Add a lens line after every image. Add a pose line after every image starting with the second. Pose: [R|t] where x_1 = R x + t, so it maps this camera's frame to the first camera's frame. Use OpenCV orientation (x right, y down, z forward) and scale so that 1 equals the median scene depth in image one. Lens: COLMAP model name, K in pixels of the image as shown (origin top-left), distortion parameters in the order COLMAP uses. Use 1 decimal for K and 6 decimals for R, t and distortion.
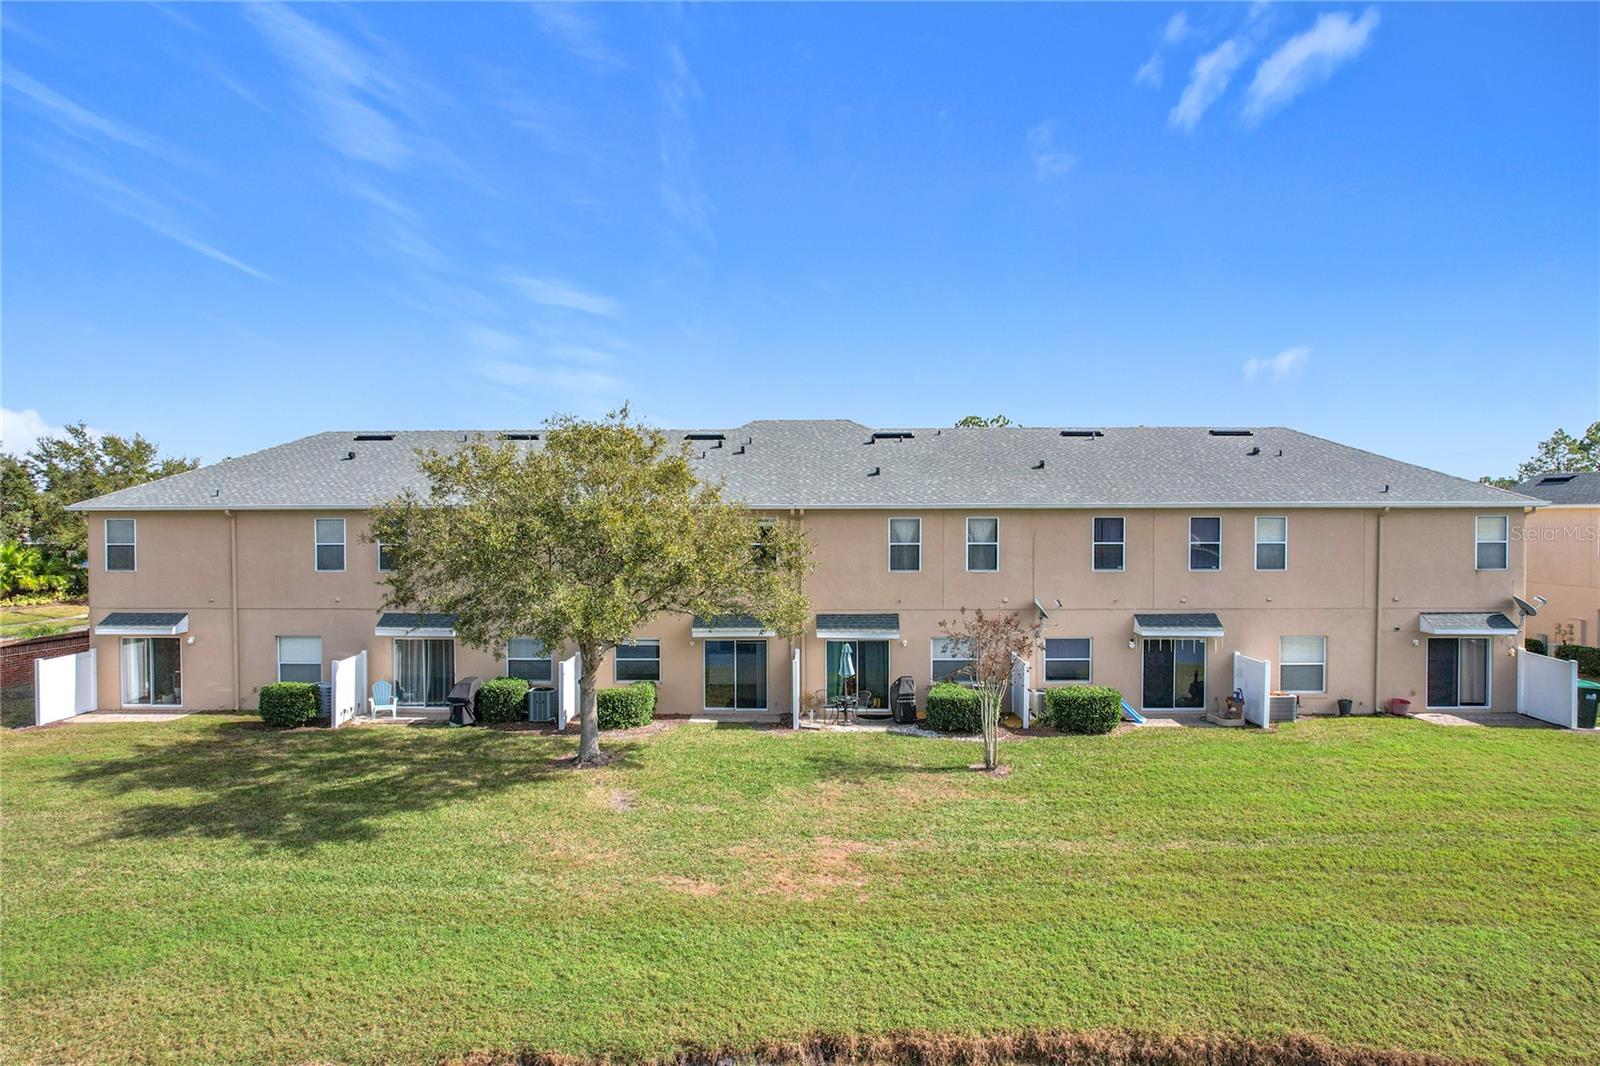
lens RADIAL K [[1021.7, 0, 802.0], [0, 1021.7, 530.4], [0, 0, 1]] dist [-0.081071, 0.073607]
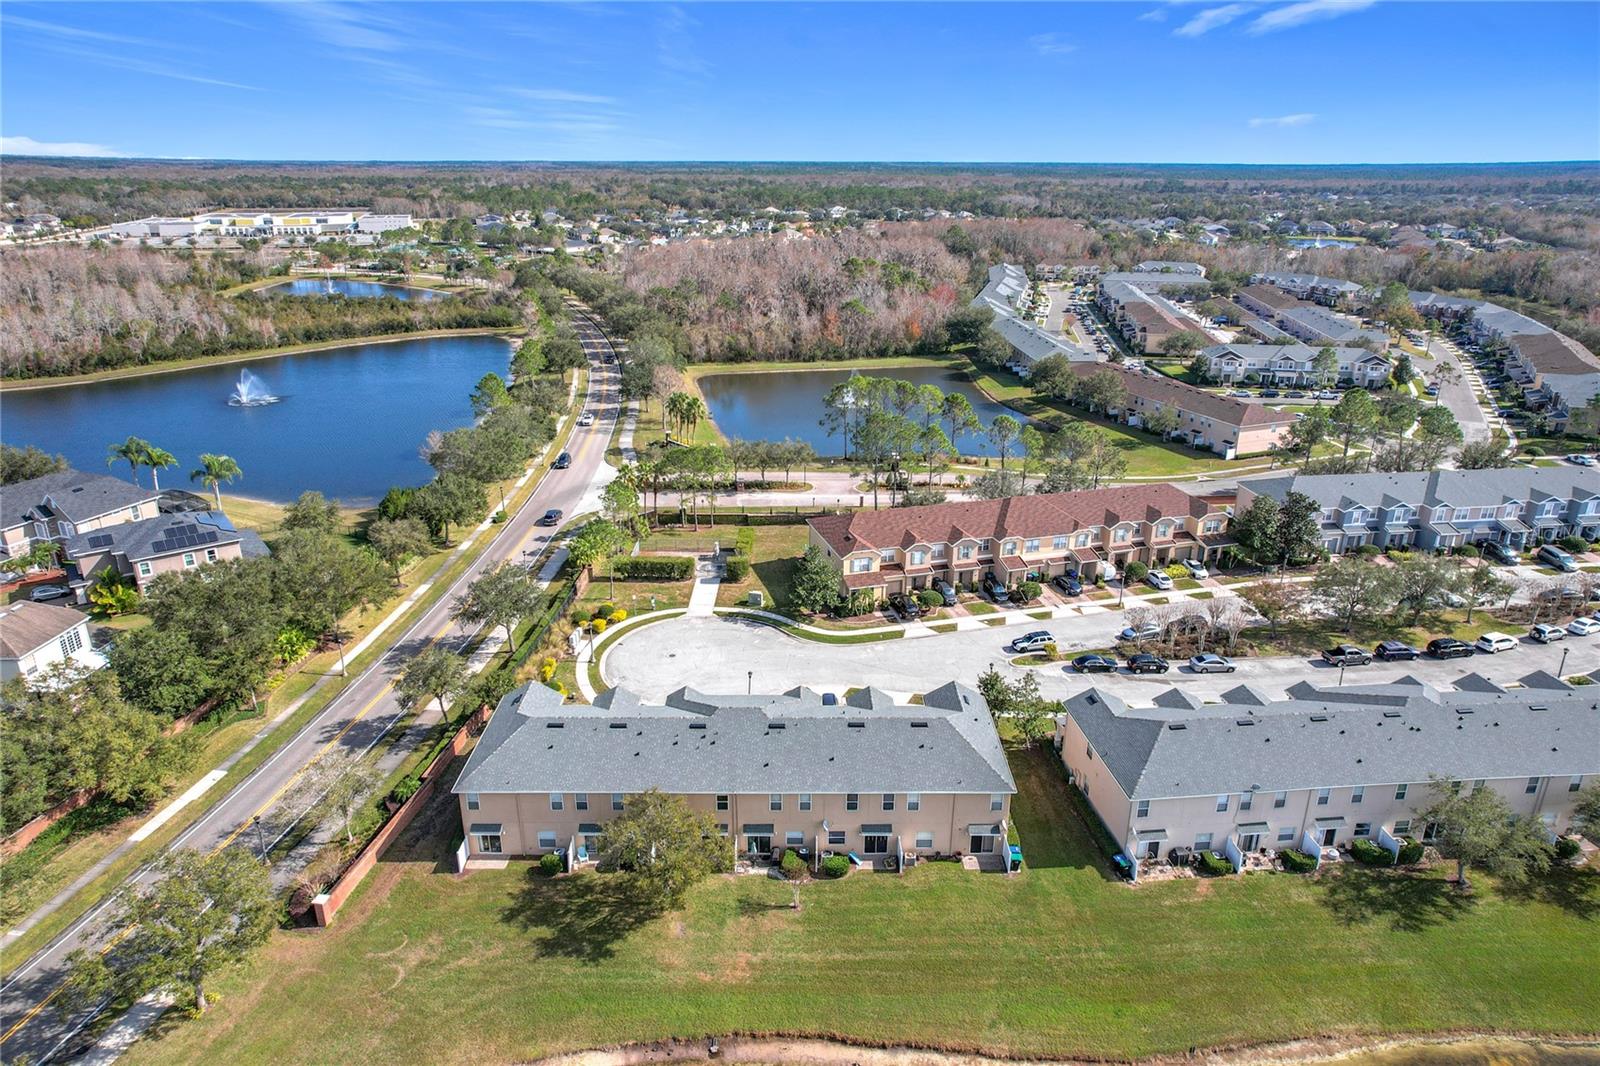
lens RADIAL K [[1011.1, 0, 800.0], [0, 1011.1, 533.0], [0, 0, 1]] dist [-0.039384, 0.059018]
pose [[0.999678, -0.002370, 0.025276, 0.103371], [-0.006104, 0.943976, 0.329959, -1.593760], [-0.024642, -0.330007, 0.943657, -1.316420]]
